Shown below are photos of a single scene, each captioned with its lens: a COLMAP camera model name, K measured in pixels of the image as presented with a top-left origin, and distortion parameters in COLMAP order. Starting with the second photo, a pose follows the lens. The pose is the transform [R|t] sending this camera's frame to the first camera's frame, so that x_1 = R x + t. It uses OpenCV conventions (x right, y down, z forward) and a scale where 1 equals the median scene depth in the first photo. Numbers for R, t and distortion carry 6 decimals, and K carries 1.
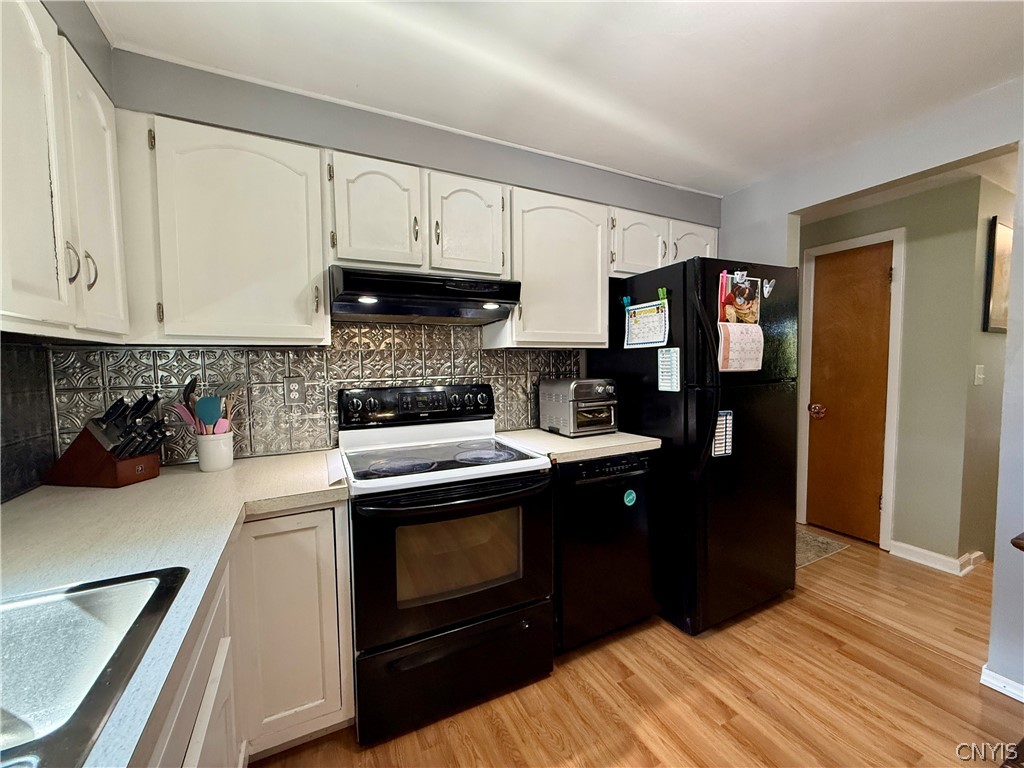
lens RADIAL K [[409.5, 0, 511.1], [0, 409.5, 385.1], [0, 0, 1]] dist [-0.000566, 0.000952]
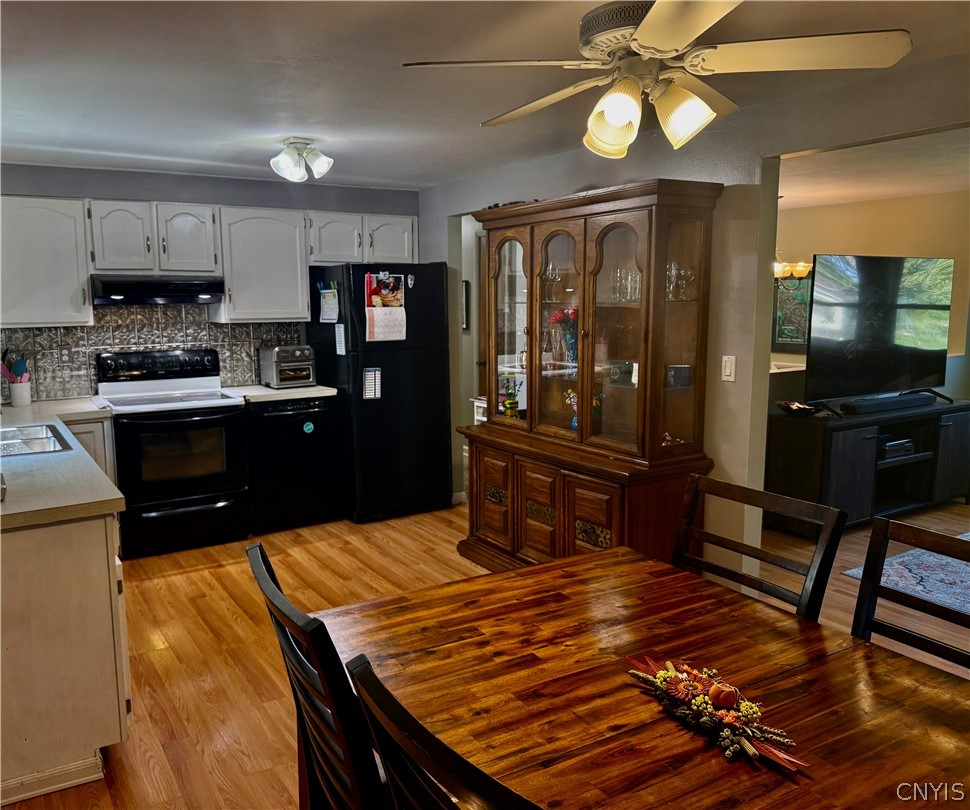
lens RADIAL K [[775.5, 0, 477.3], [0, 775.5, 409.6], [0, 0, 1]] dist [-0.008468, -0.033458]
pose [[0.993539, -0.008918, 0.113138, 0.571729], [-0.001000, 0.996181, 0.087304, -0.031031], [-0.113485, -0.086853, 0.989736, -1.778773]]
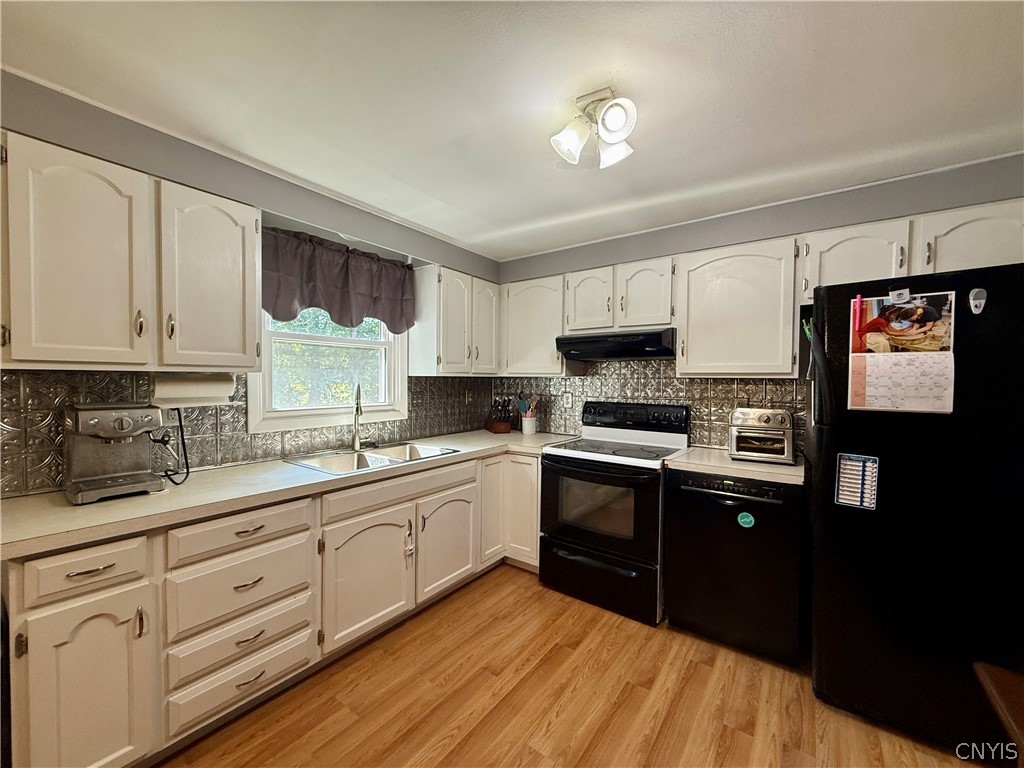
lens RADIAL K [[409.5, 0, 503.5], [0, 409.5, 387.8], [0, 0, 1]] dist [-0.000566, 0.000952]
pose [[0.447251, 0.034719, -0.893734, 0.943792], [-0.063918, 0.997932, 0.006781, -0.036379], [0.892122, 0.054093, 0.448545, -0.064672]]
